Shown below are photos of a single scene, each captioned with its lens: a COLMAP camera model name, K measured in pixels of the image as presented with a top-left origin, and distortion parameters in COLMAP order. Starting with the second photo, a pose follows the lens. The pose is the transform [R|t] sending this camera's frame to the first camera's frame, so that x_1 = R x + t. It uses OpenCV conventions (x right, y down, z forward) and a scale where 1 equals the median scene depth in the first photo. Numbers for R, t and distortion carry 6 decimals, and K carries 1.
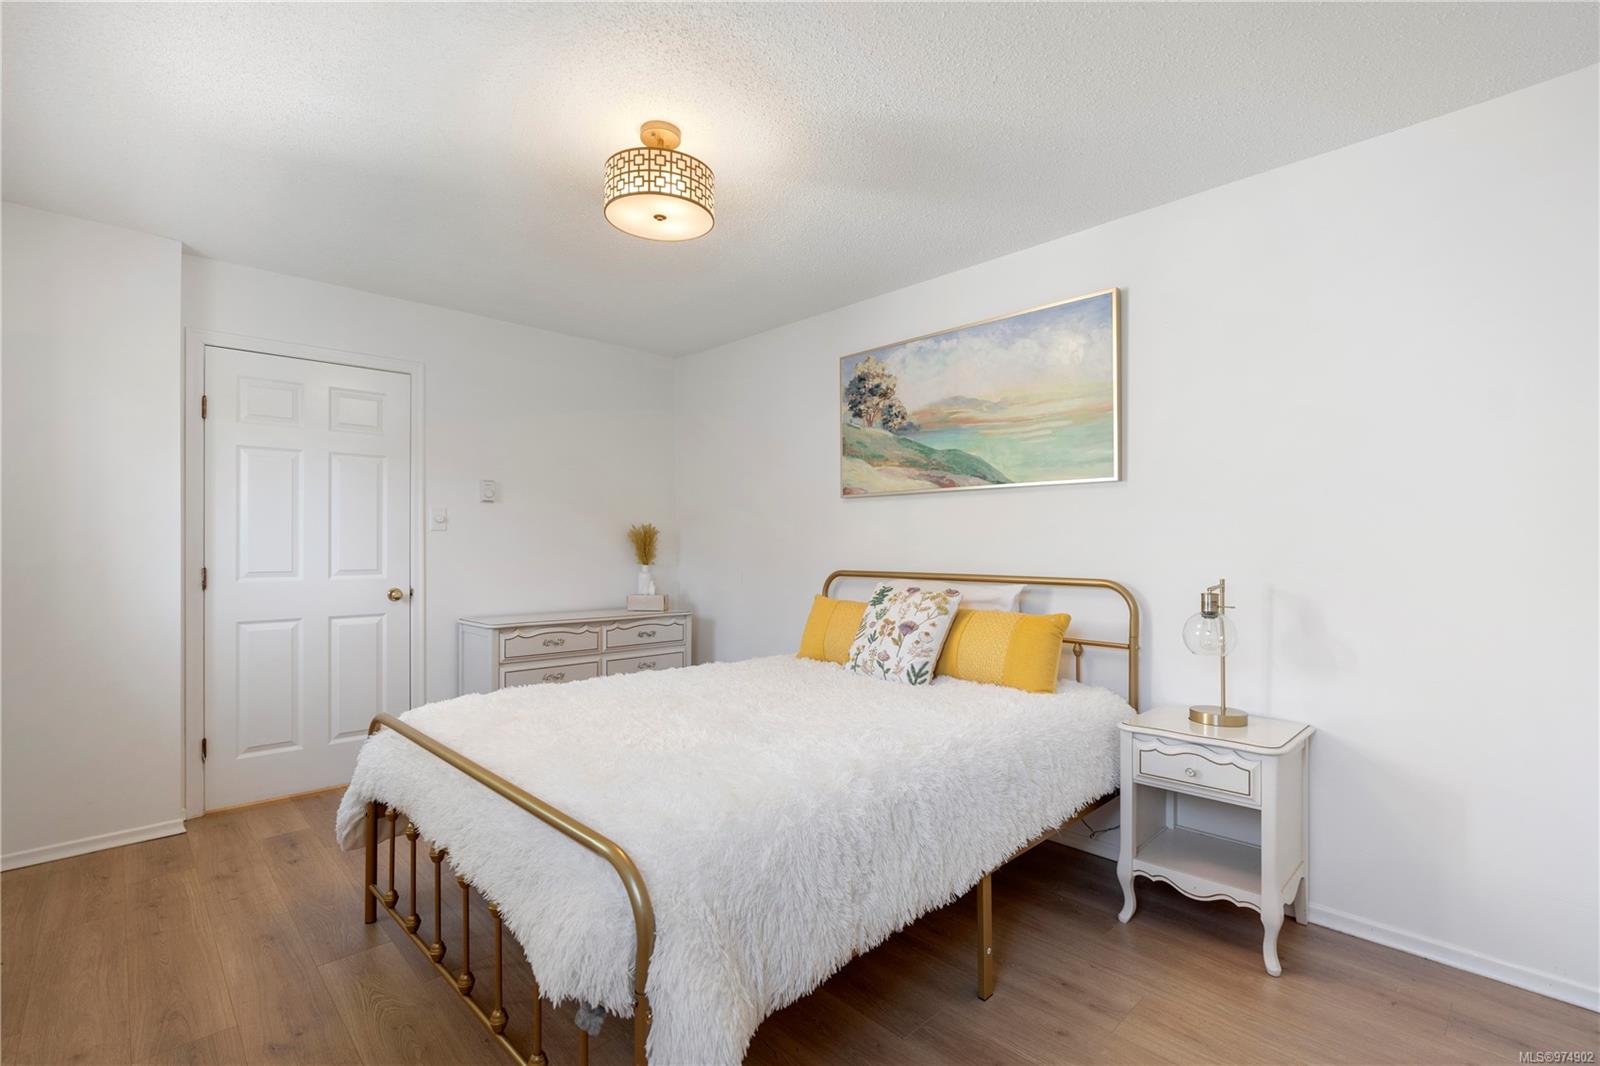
lens RADIAL K [[724.9, 0, 807.8], [0, 724.9, 538.8], [0, 0, 1]] dist [-0.008348, 0.001386]
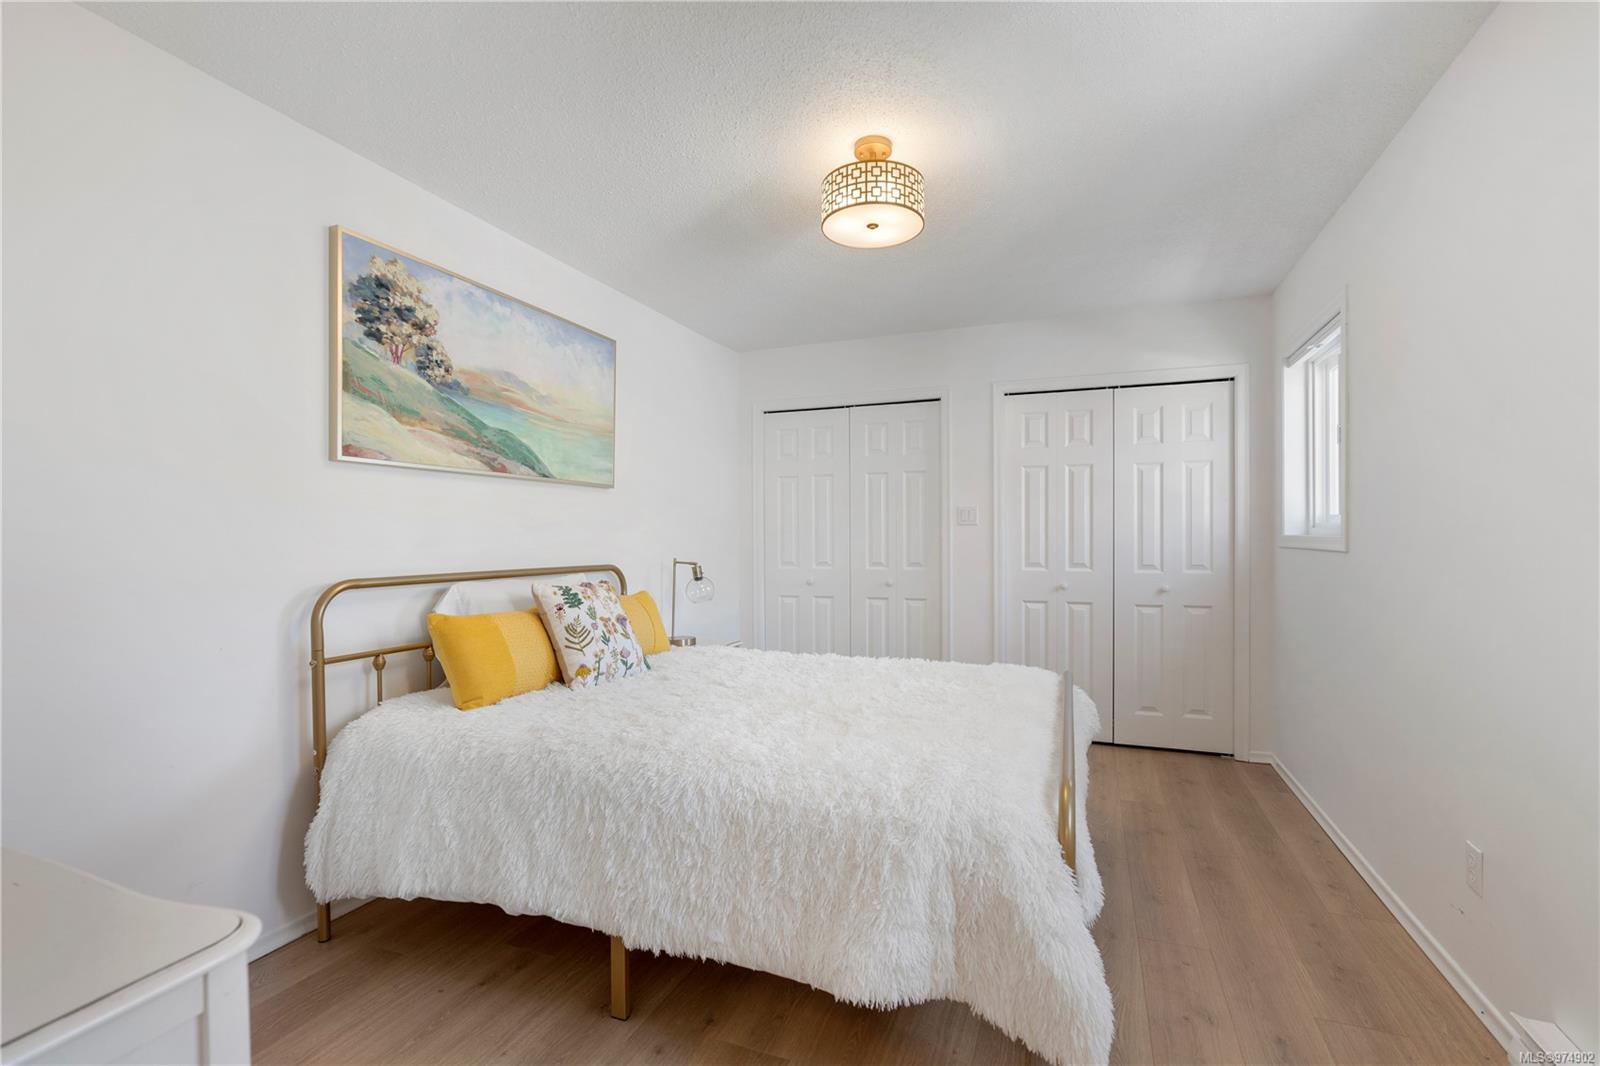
lens RADIAL K [[724.9, 0, 809.3], [0, 724.9, 539.4], [0, 0, 1]] dist [-0.008348, 0.001386]
pose [[-0.417798, 0.001854, 0.908538, -0.724217], [-0.002426, 0.999992, -0.003156, 0.011502], [-0.908537, -0.003523, -0.417790, 0.981293]]
